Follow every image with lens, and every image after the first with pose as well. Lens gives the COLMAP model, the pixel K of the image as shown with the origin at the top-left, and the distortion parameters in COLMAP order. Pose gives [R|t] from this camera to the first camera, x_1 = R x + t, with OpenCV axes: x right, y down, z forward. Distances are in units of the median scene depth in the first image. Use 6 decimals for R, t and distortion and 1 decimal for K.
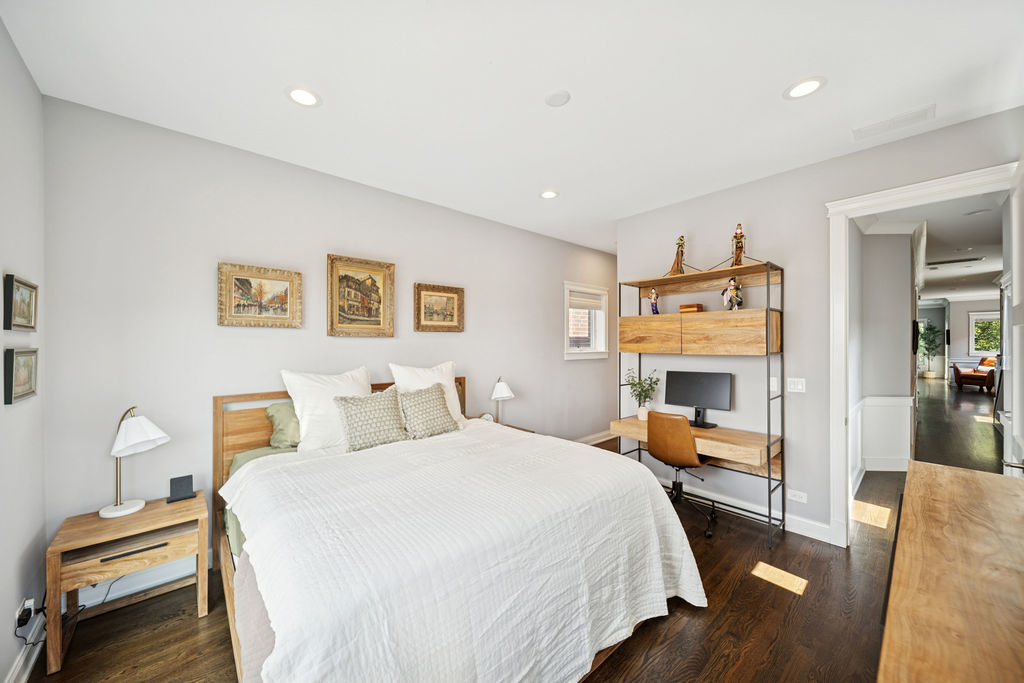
lens RADIAL K [[366.9, 0, 510.9], [0, 366.9, 340.3], [0, 0, 1]] dist [0.001913, -0.000177]
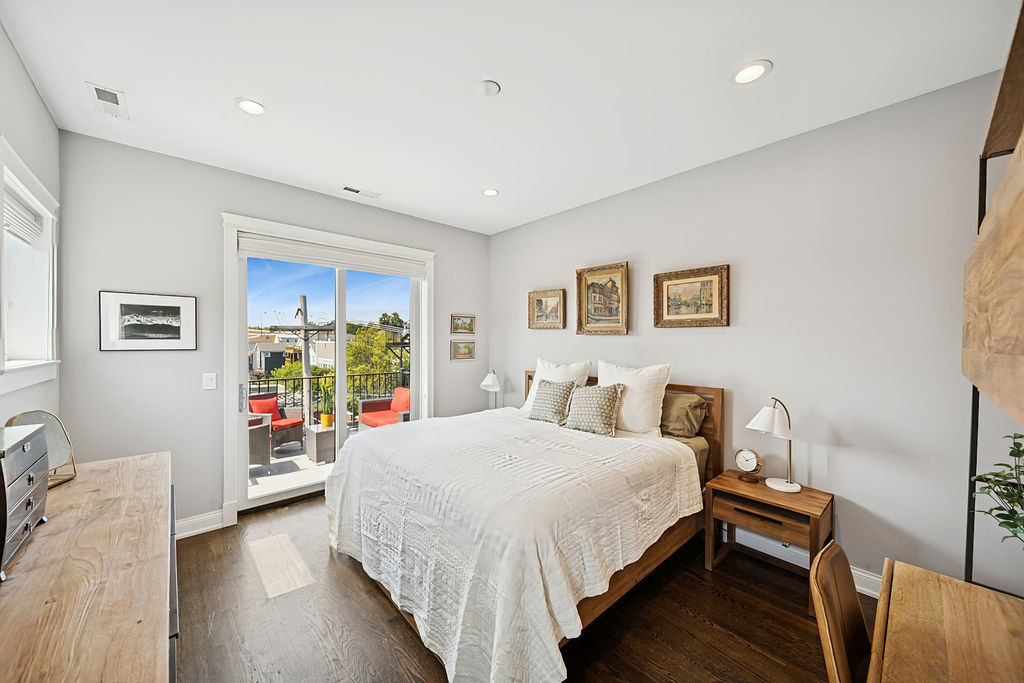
lens RADIAL K [[366.9, 0, 510.8], [0, 366.9, 340.3], [0, 0, 1]] dist [0.001913, -0.000177]
pose [[-0.002249, 0.001050, -0.999997, 0.699343], [-0.007327, 0.999973, 0.001067, 0.008632], [0.999971, 0.007329, -0.002241, 0.701128]]
